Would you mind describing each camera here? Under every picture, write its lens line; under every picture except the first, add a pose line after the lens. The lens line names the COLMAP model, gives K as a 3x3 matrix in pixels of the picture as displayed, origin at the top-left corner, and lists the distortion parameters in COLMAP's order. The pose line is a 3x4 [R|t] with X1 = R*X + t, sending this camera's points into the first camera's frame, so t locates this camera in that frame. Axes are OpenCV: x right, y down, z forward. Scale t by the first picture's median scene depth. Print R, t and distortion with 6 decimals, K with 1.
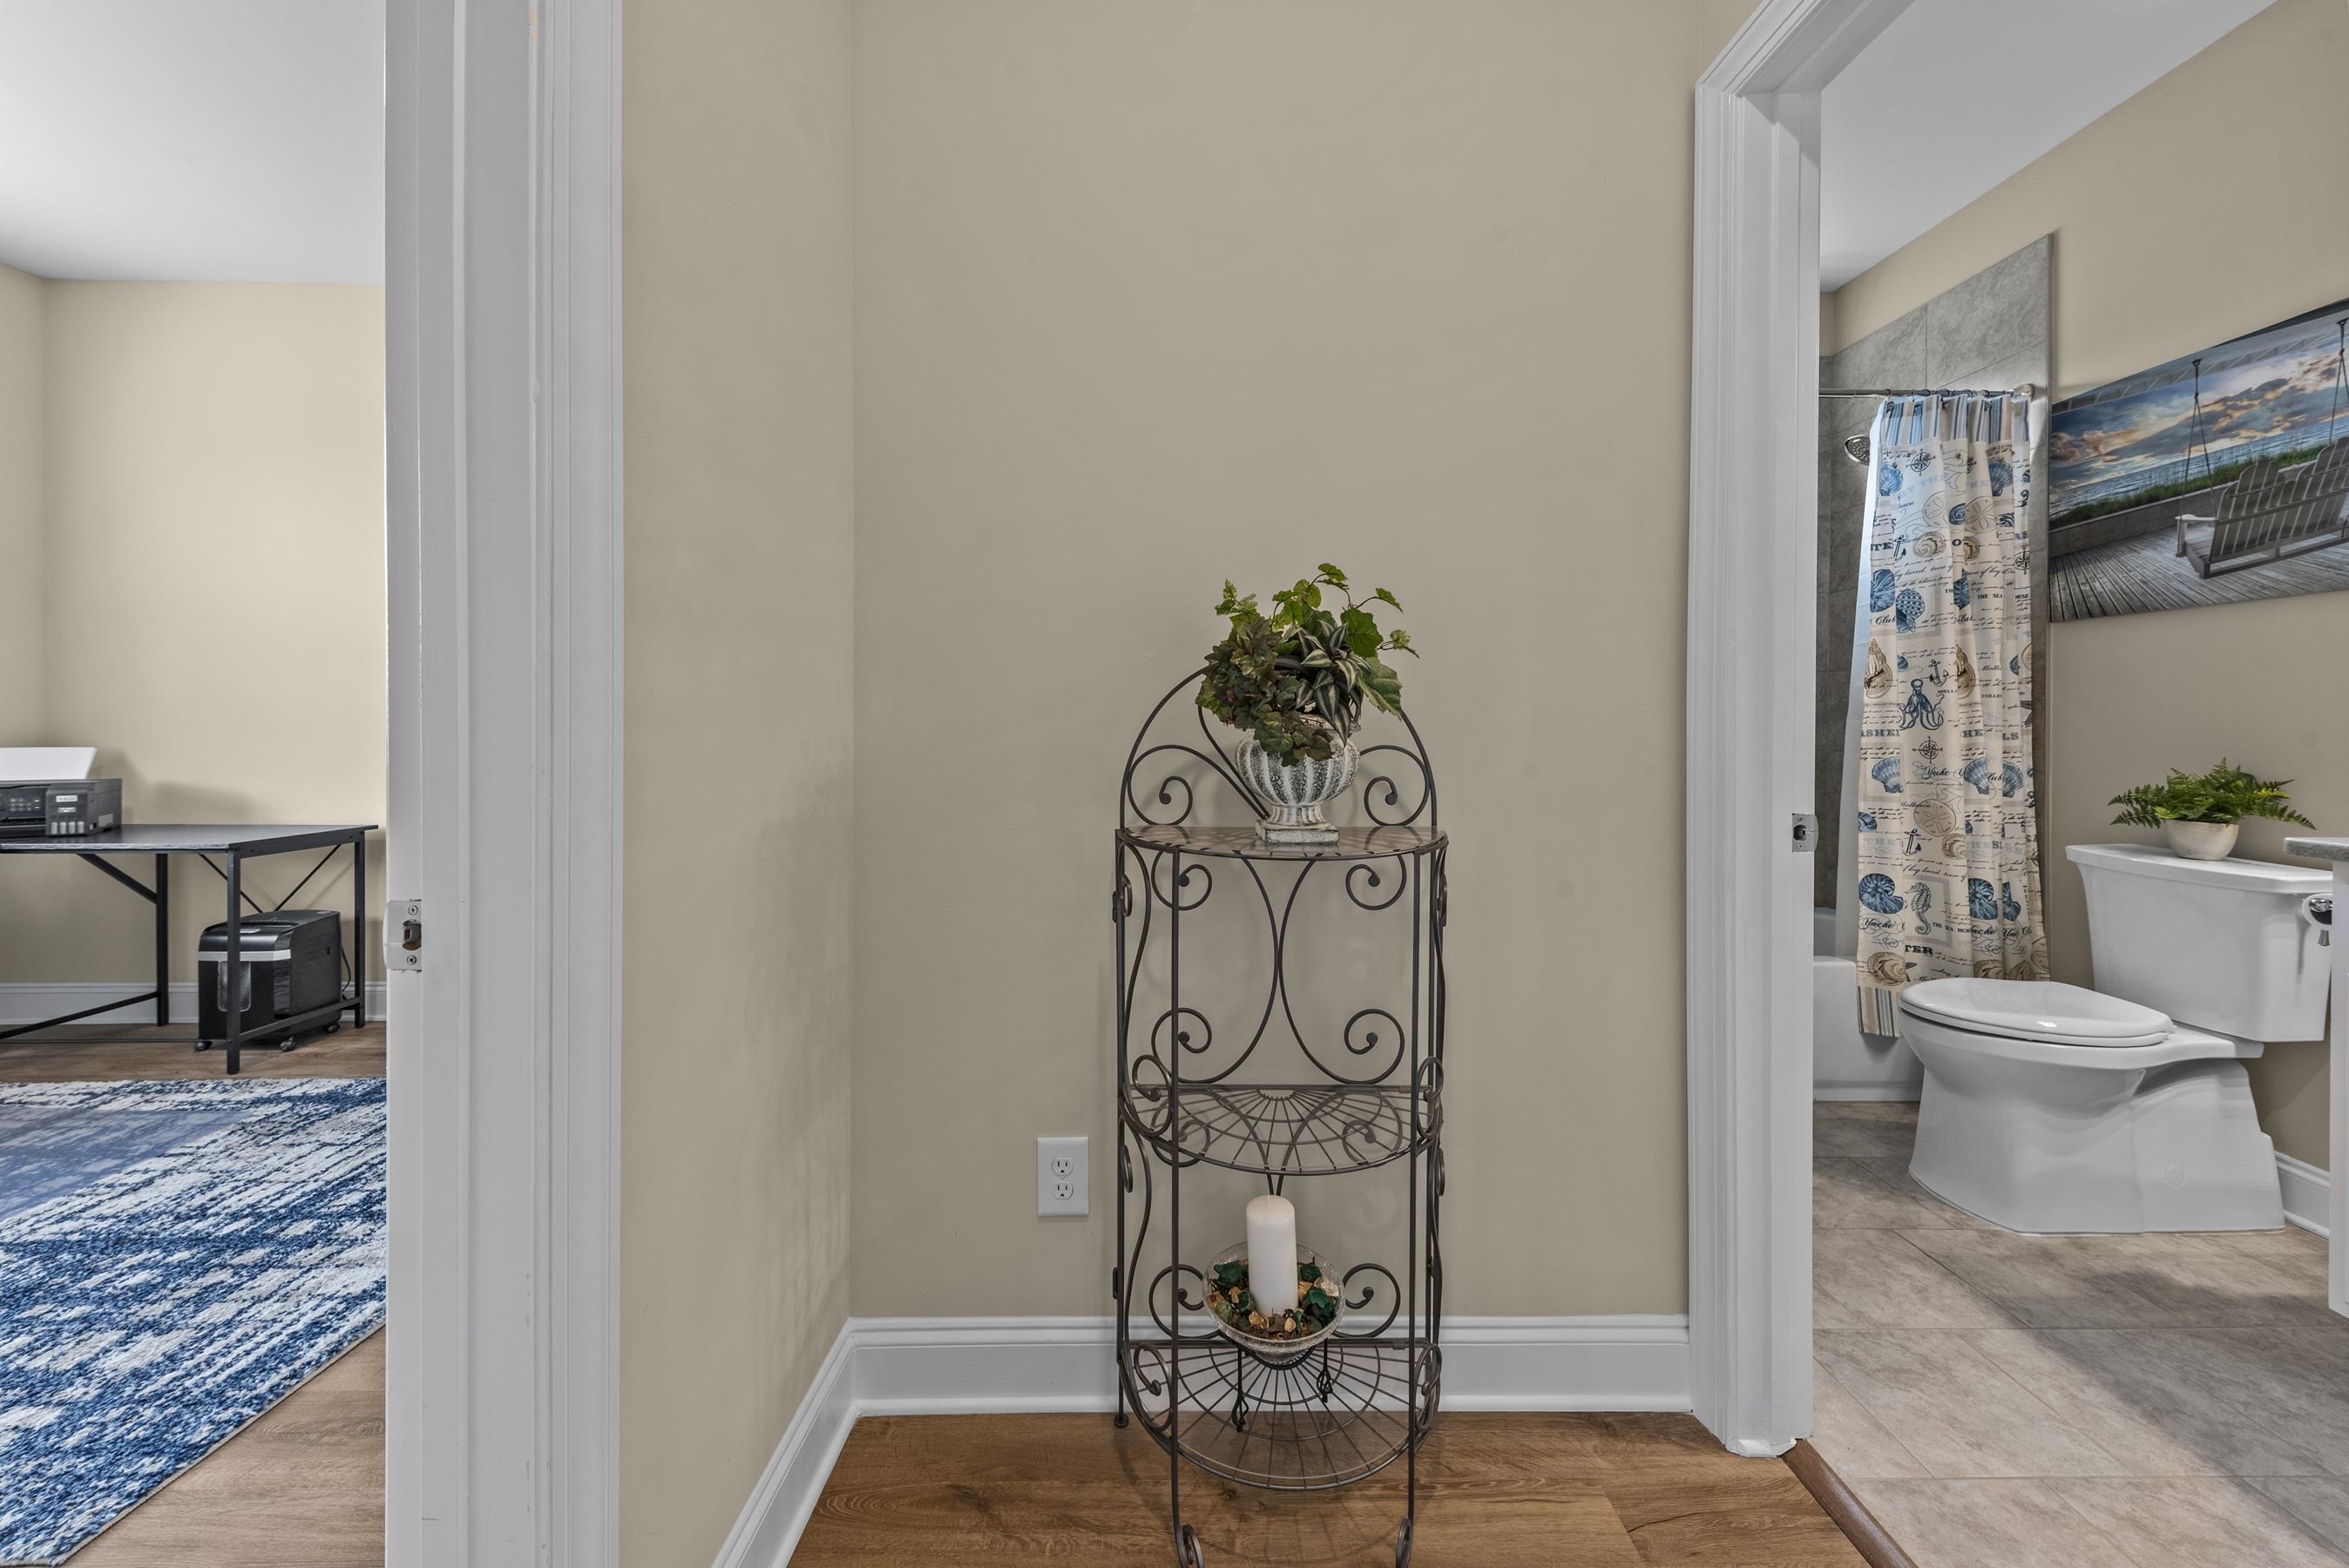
lens RADIAL K [[810.8, 0, 1209.2], [0, 810.8, 731.9], [0, 0, 1]] dist [0.009934, -0.002461]
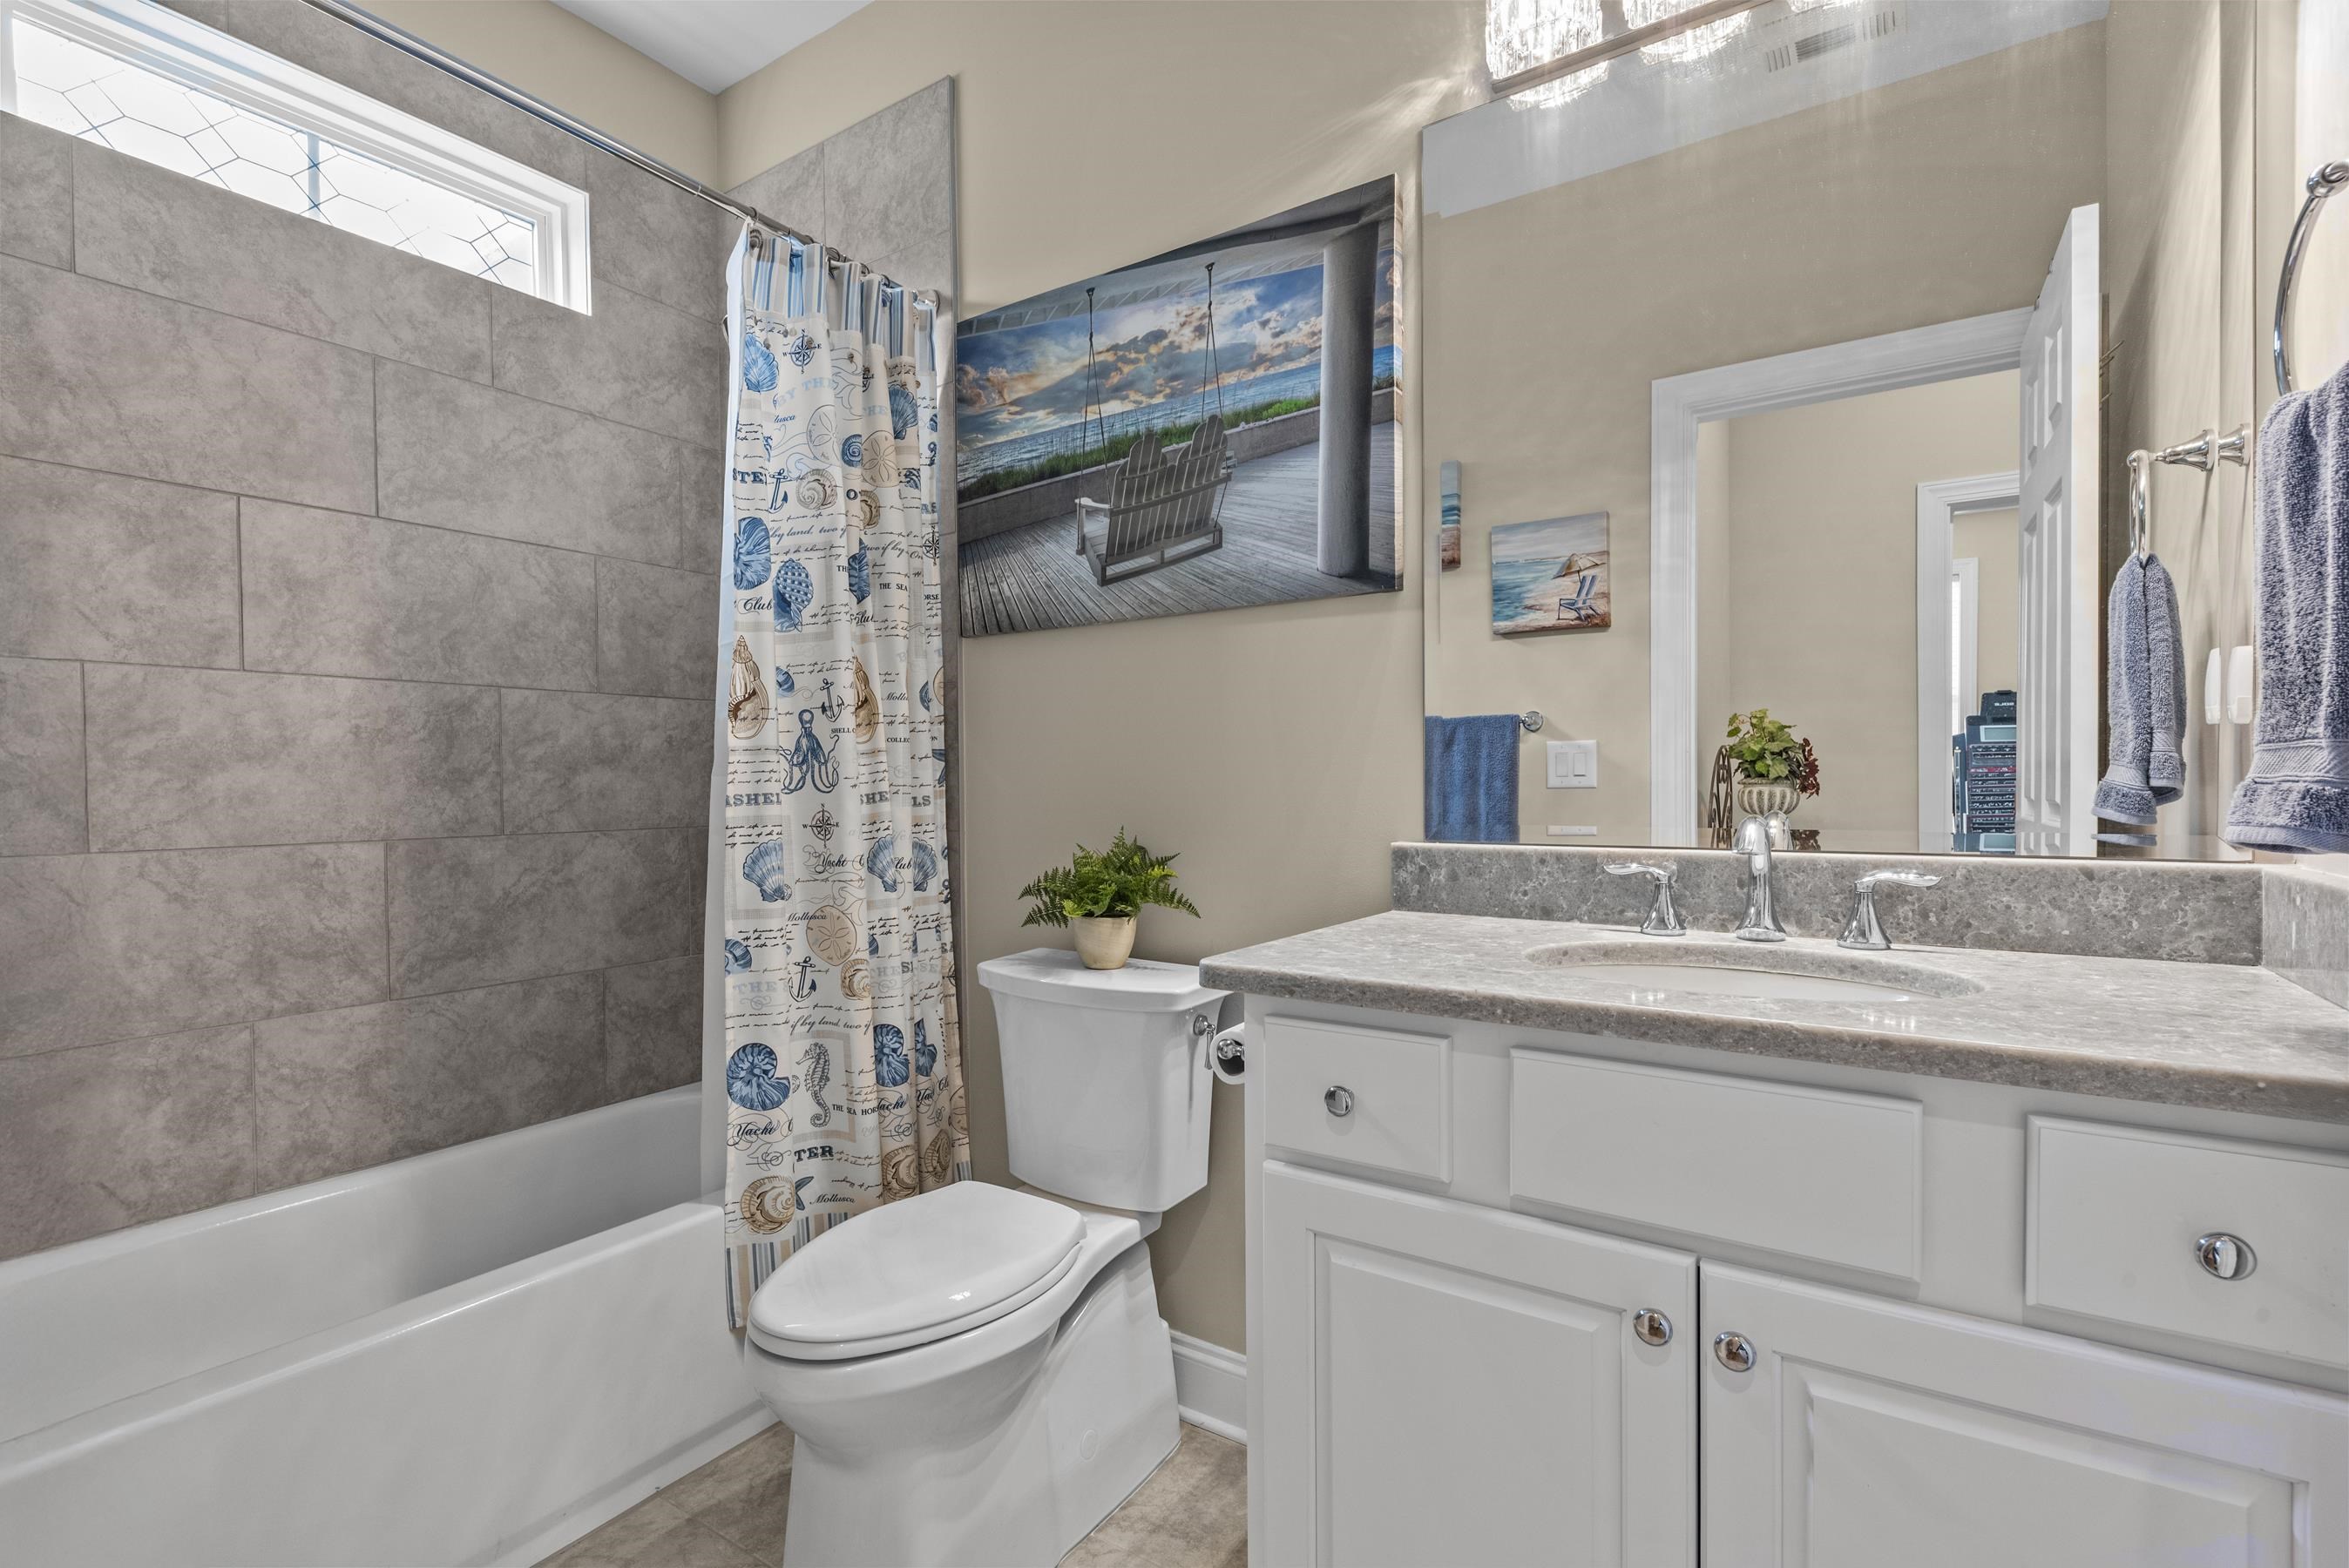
lens RADIAL K [[1089.7, 0, 1154.8], [0, 1089.7, 799.8], [0, 0, 1]] dist [-0.006821, 0.000652]
pose [[0.584597, -0.017767, 0.811129, 0.372550], [0.014168, 0.999831, 0.011689, -0.003544], [-0.811200, 0.004658, 0.584750, 0.325541]]
